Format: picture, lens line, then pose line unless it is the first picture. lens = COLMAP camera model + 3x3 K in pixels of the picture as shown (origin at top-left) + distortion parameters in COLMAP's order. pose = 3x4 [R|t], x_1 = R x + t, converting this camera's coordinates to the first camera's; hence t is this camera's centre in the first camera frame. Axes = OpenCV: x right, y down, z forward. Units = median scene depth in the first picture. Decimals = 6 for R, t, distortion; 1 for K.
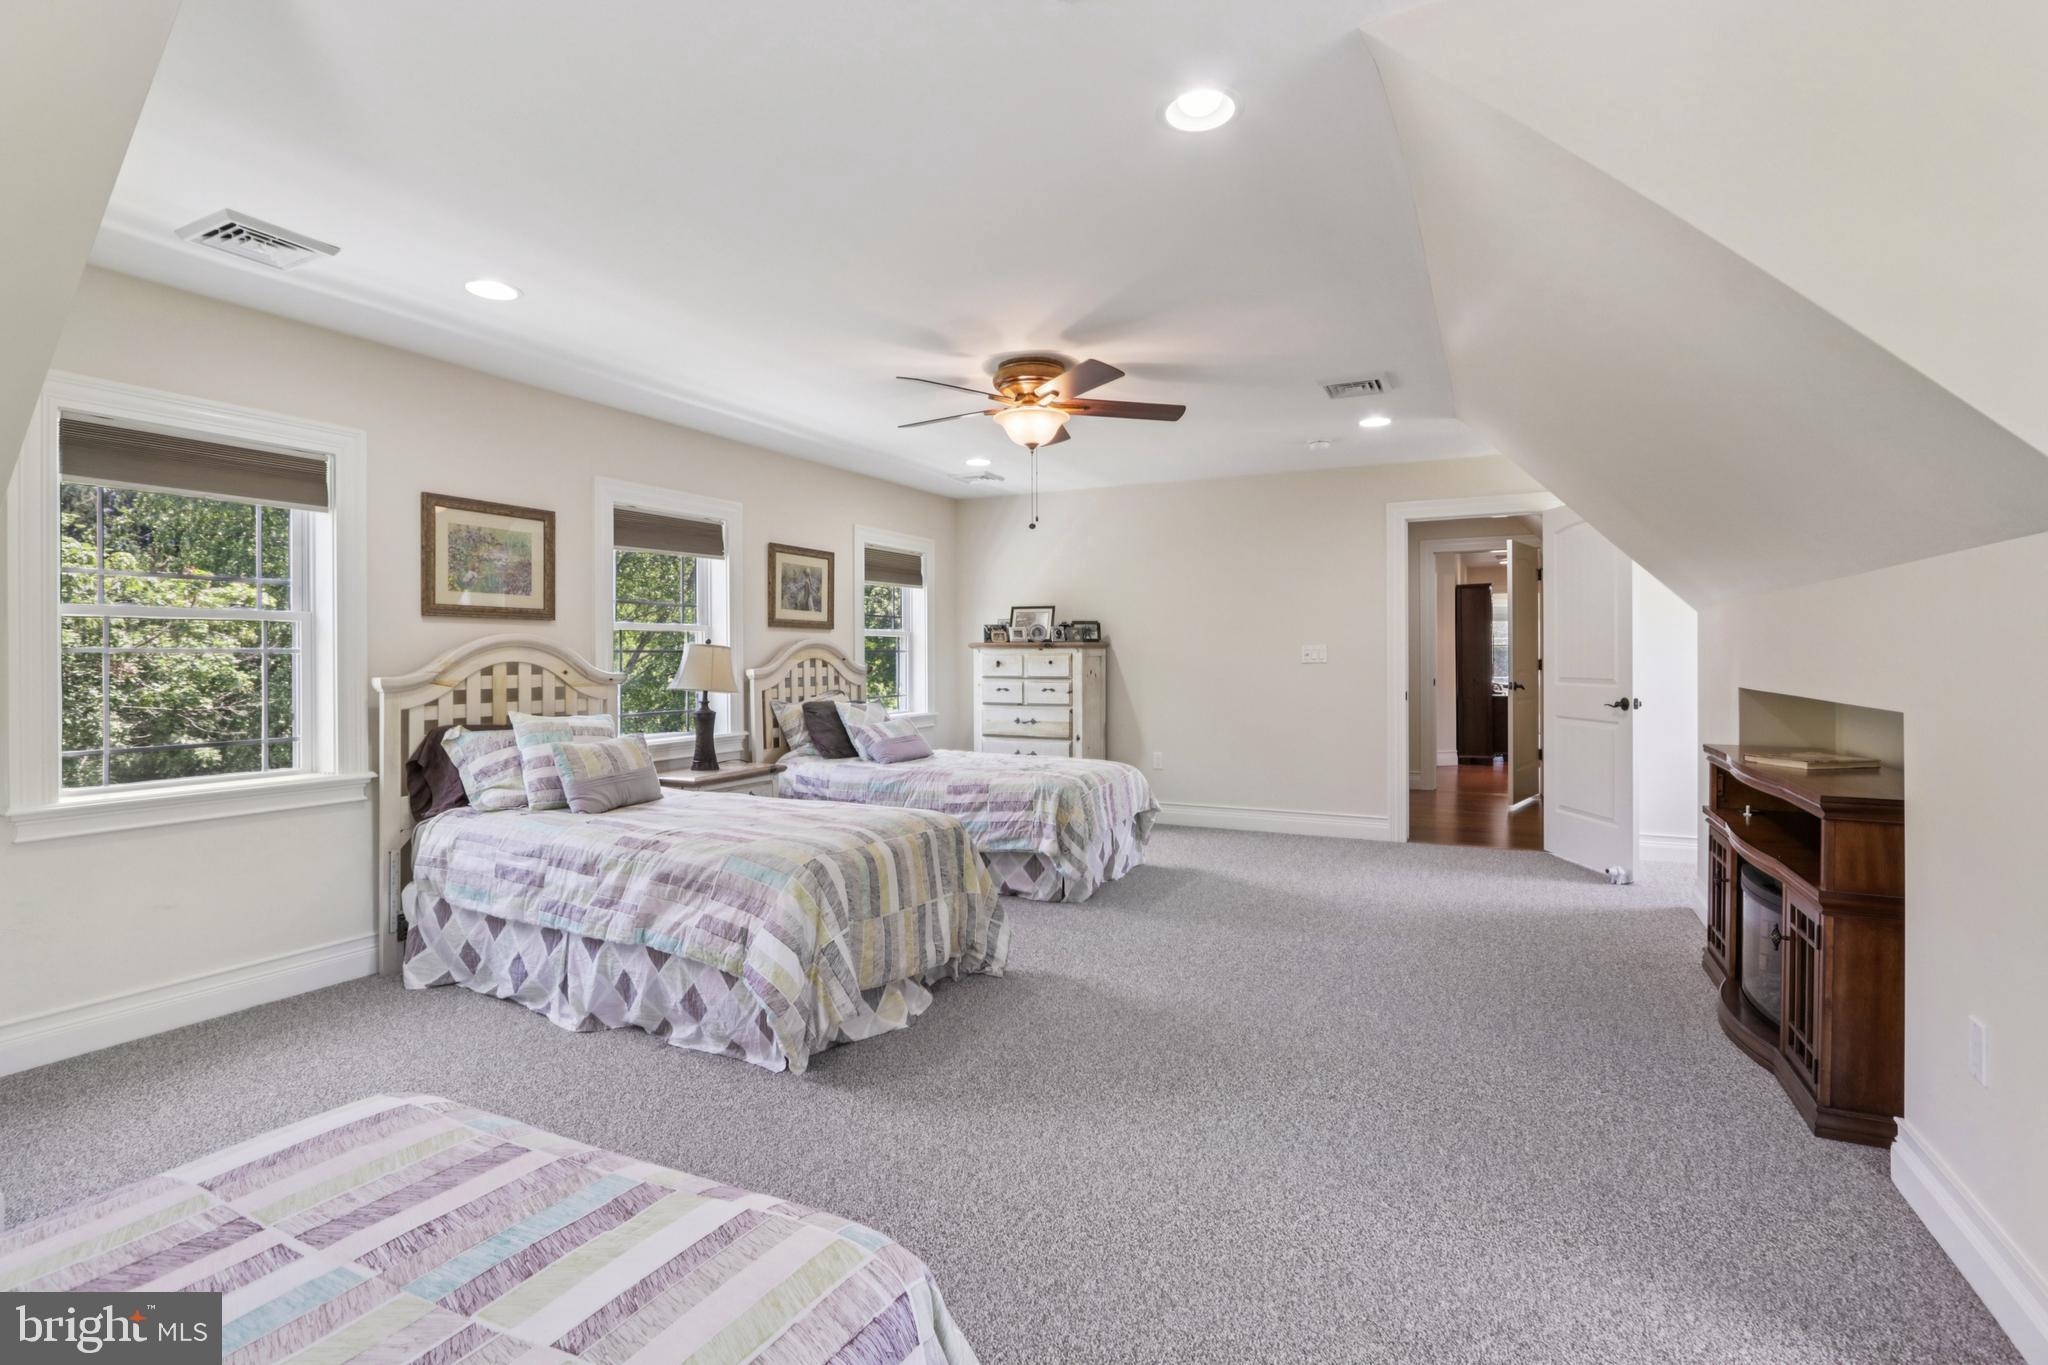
lens RADIAL K [[983.2, 0, 1024.1], [0, 983.2, 668.1], [0, 0, 1]] dist [-0.009836, 0.001739]
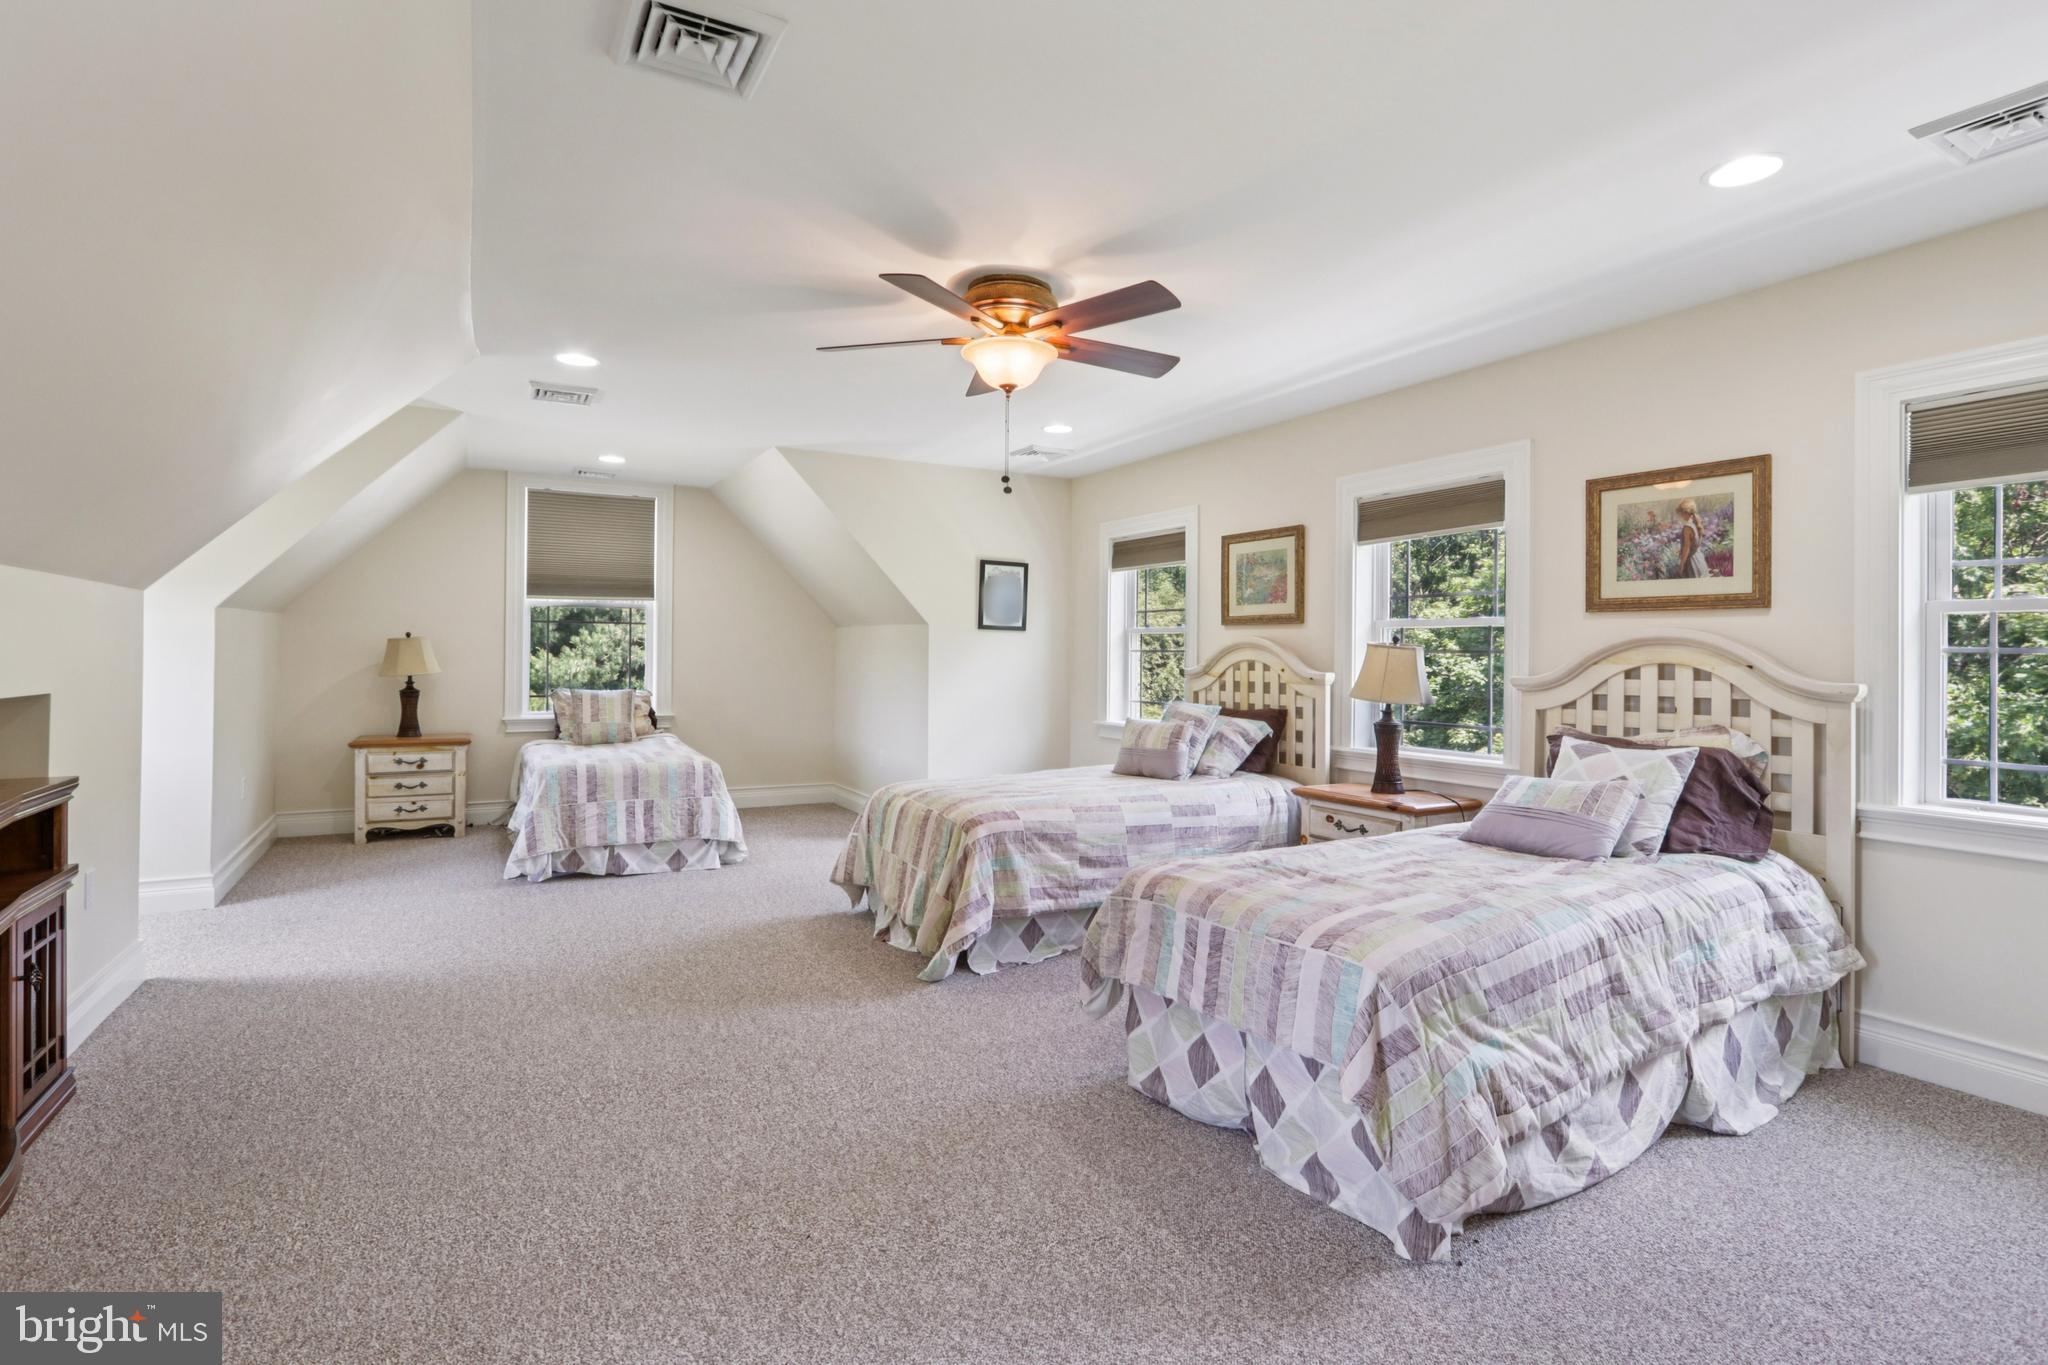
lens RADIAL K [[983.2, 0, 1025.1], [0, 983.2, 663.6], [0, 0, 1]] dist [-0.009836, 0.001739]
pose [[-0.563742, 0.009905, -0.825891, 0.485030], [-0.014760, 0.999648, 0.022063, -0.018082], [0.825819, 0.024628, -0.563398, 1.085494]]
